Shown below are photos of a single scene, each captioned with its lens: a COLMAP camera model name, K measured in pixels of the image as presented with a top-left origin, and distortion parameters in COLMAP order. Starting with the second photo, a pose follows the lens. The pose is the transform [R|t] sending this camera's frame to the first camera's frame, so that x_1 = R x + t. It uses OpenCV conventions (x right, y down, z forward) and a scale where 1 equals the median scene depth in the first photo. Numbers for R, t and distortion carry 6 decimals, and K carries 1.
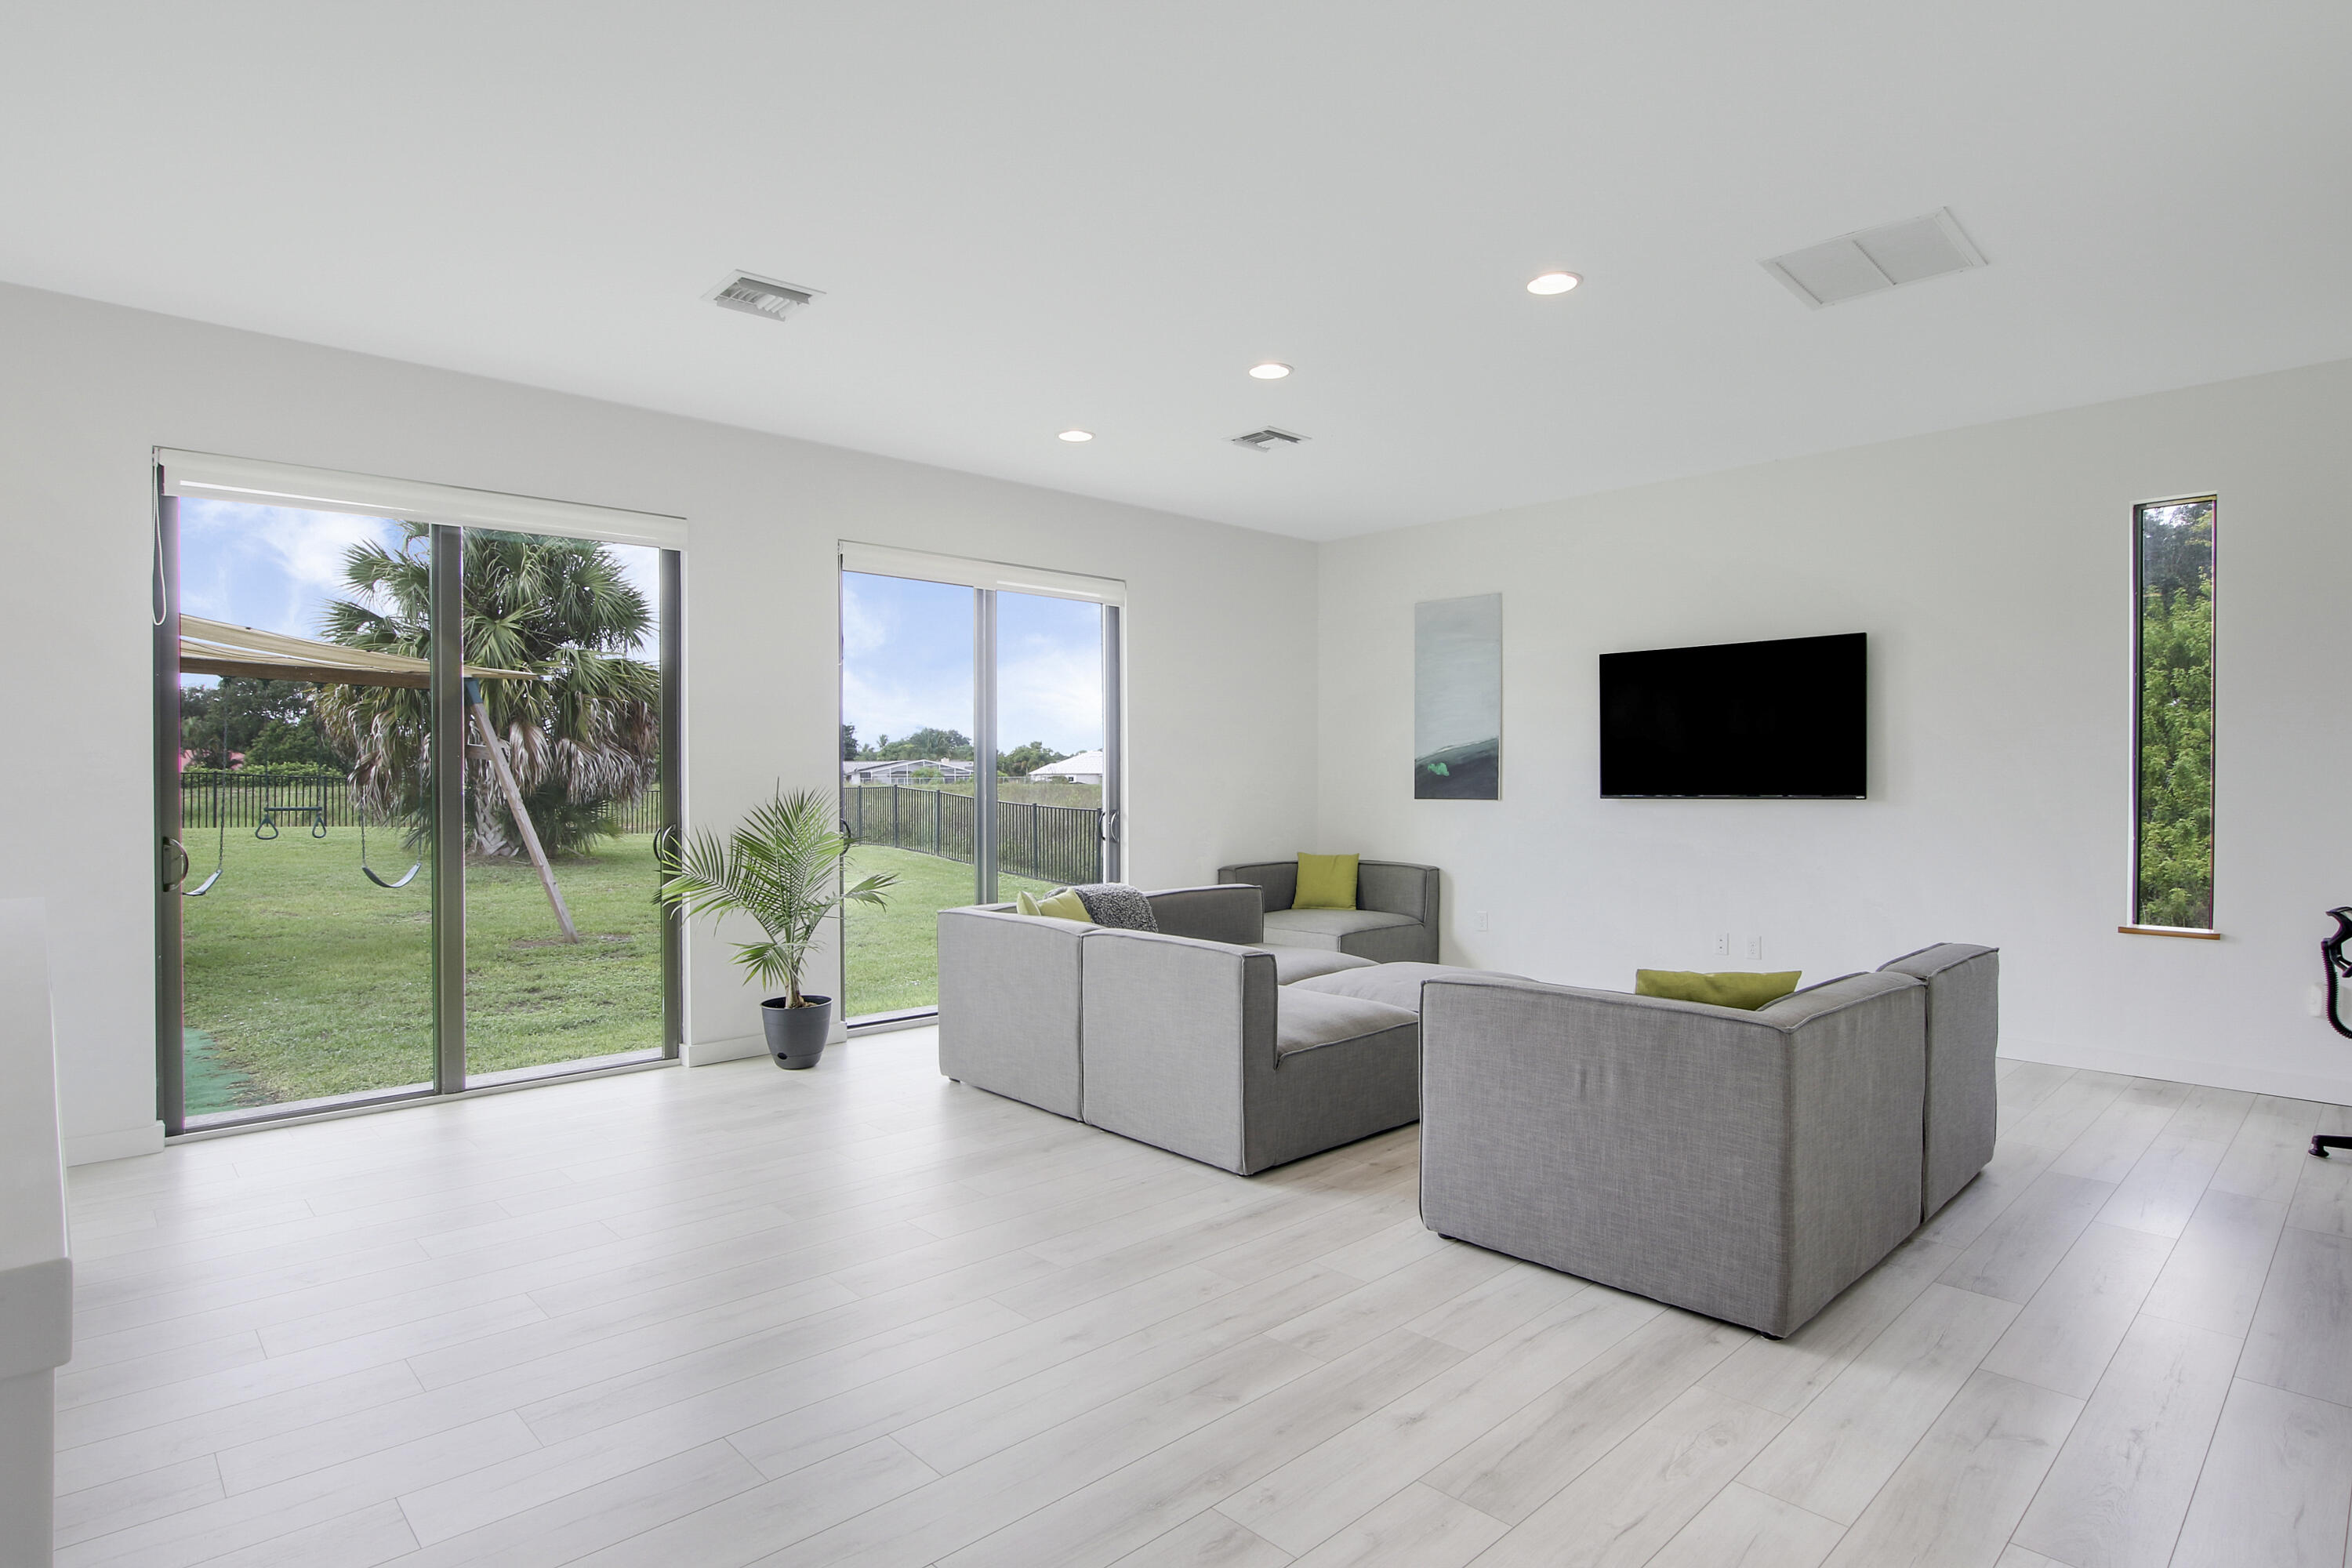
lens RADIAL K [[1225.8, 0, 1189.6], [0, 1225.8, 806.8], [0, 0, 1]] dist [-0.013467, 0.000372]
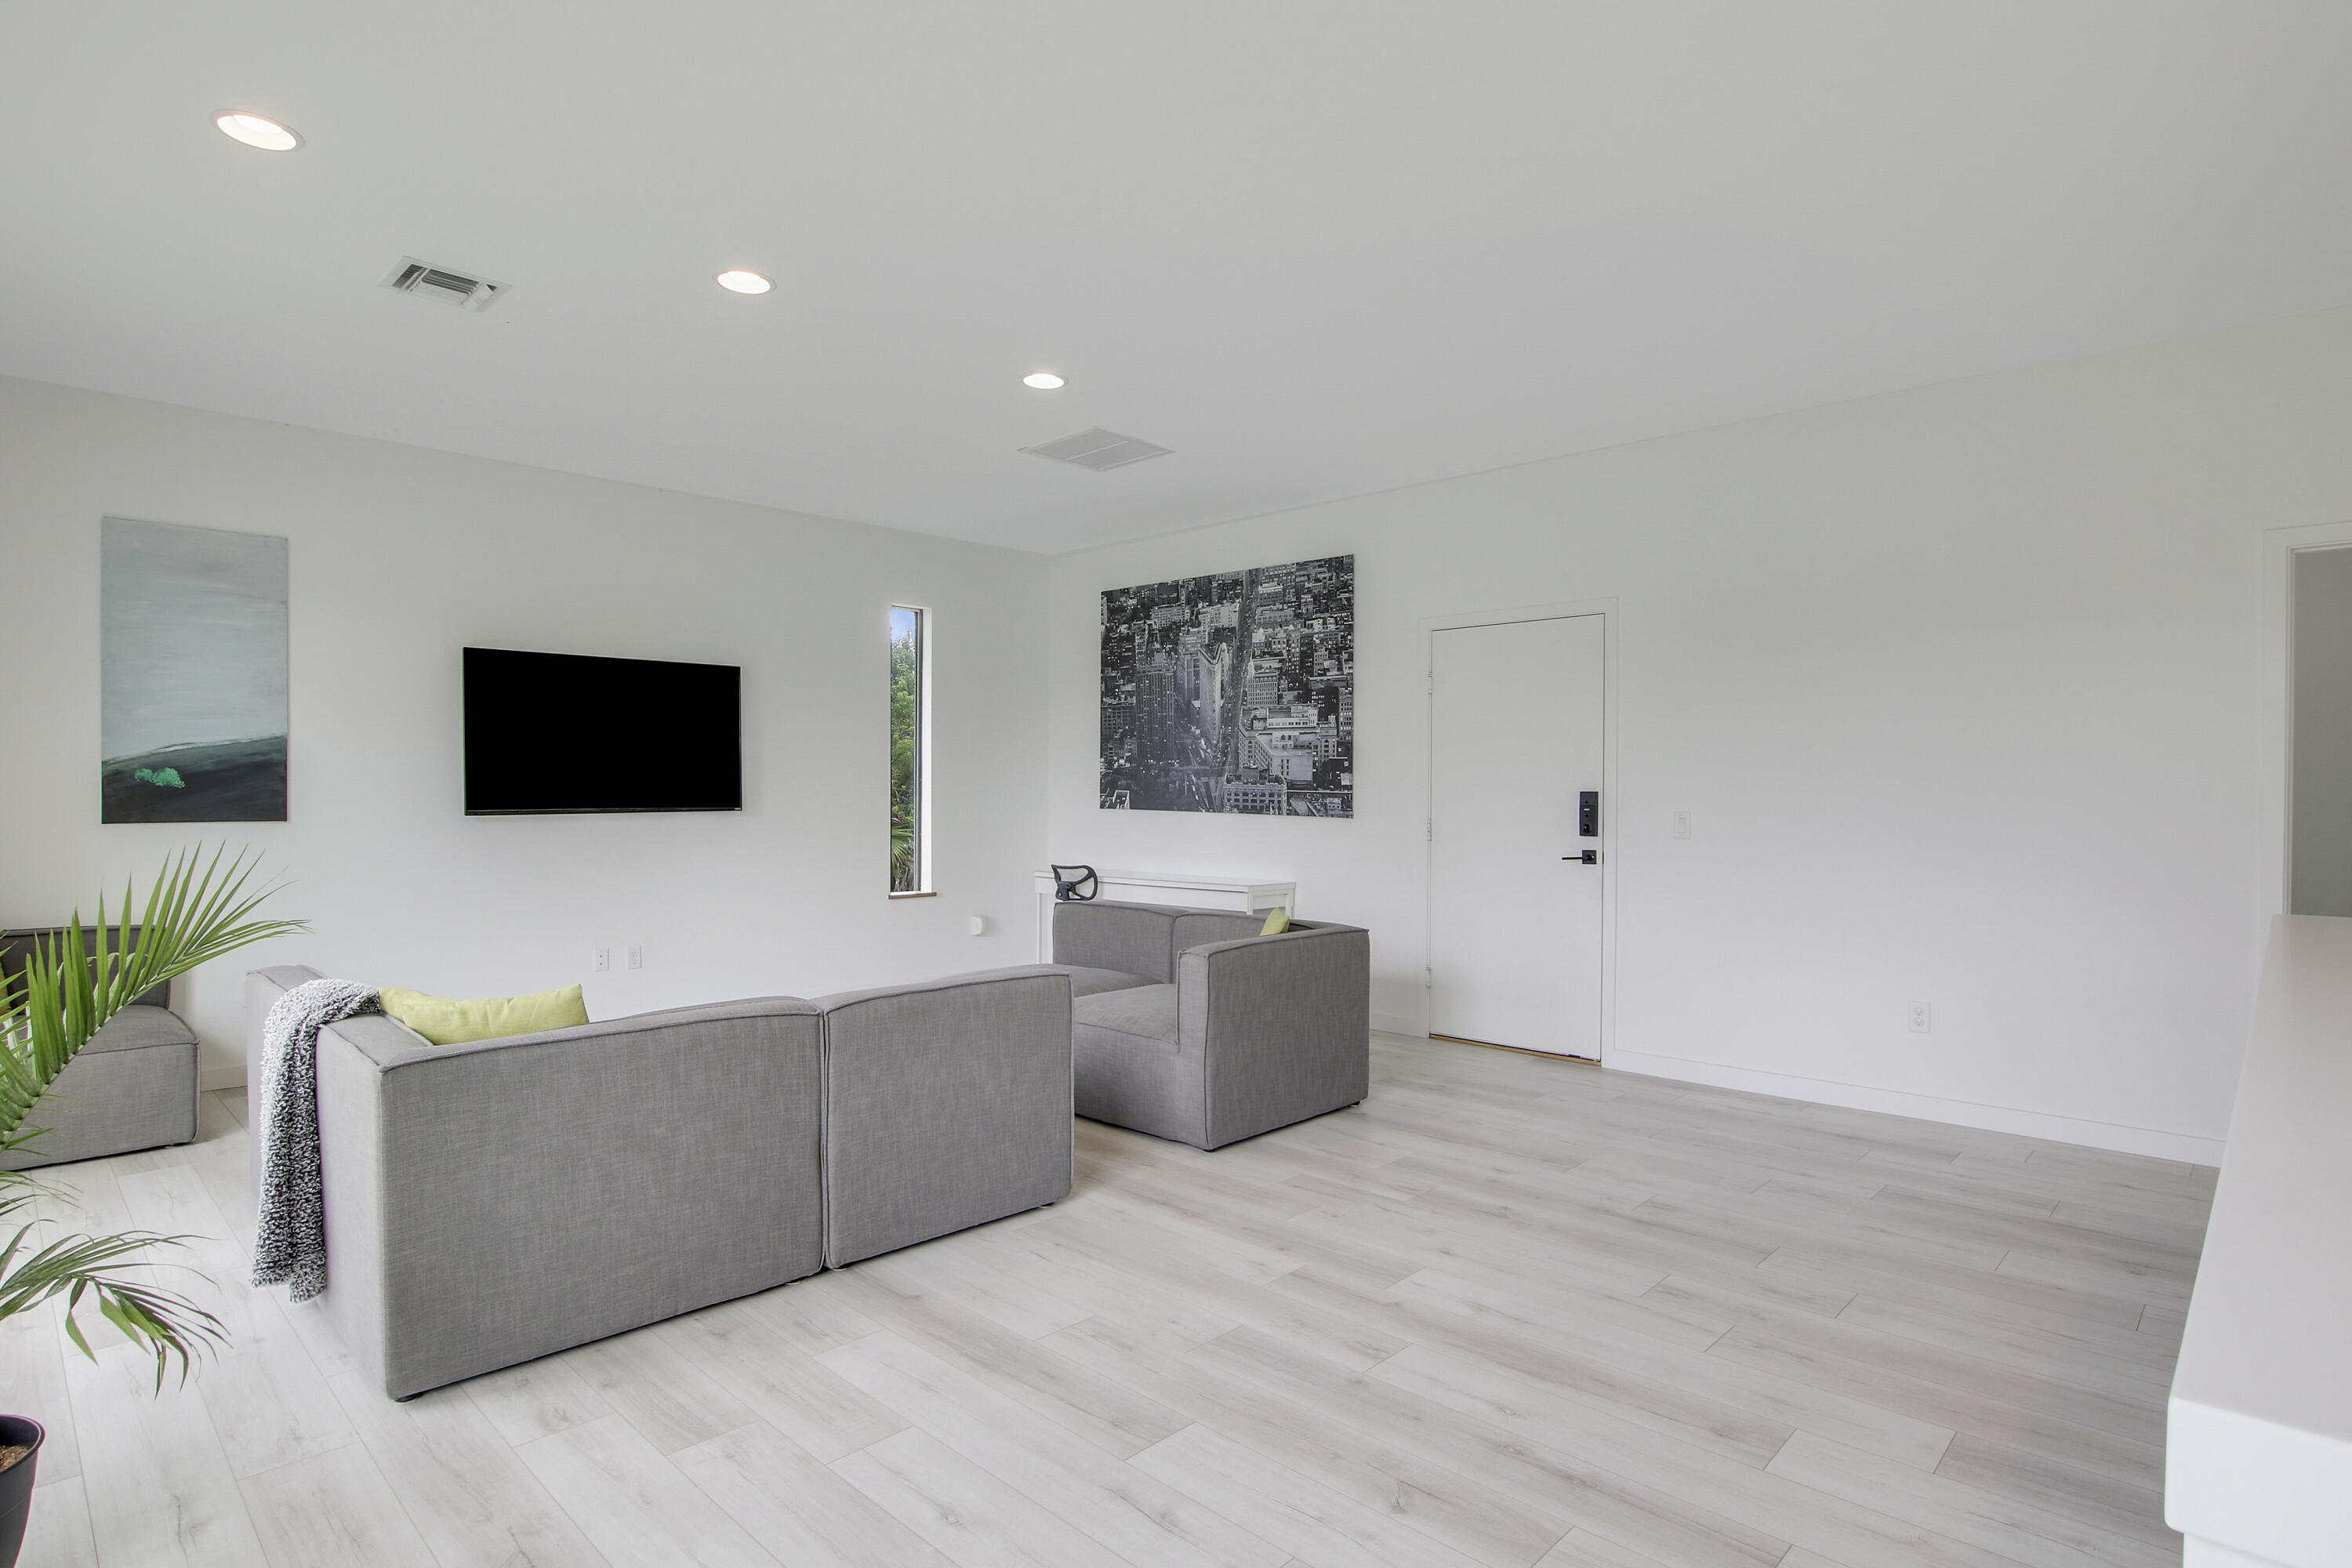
lens RADIAL K [[1221.7, 0, 1187.9], [0, 1221.7, 791.6], [0, 0, 1]] dist [-0.007957, 0.000361]
pose [[-0.052369, 0.001367, 0.998627, -0.545147], [0.020161, 0.999797, -0.000311, -0.013336], [-0.998424, 0.020117, -0.052386, 0.550365]]
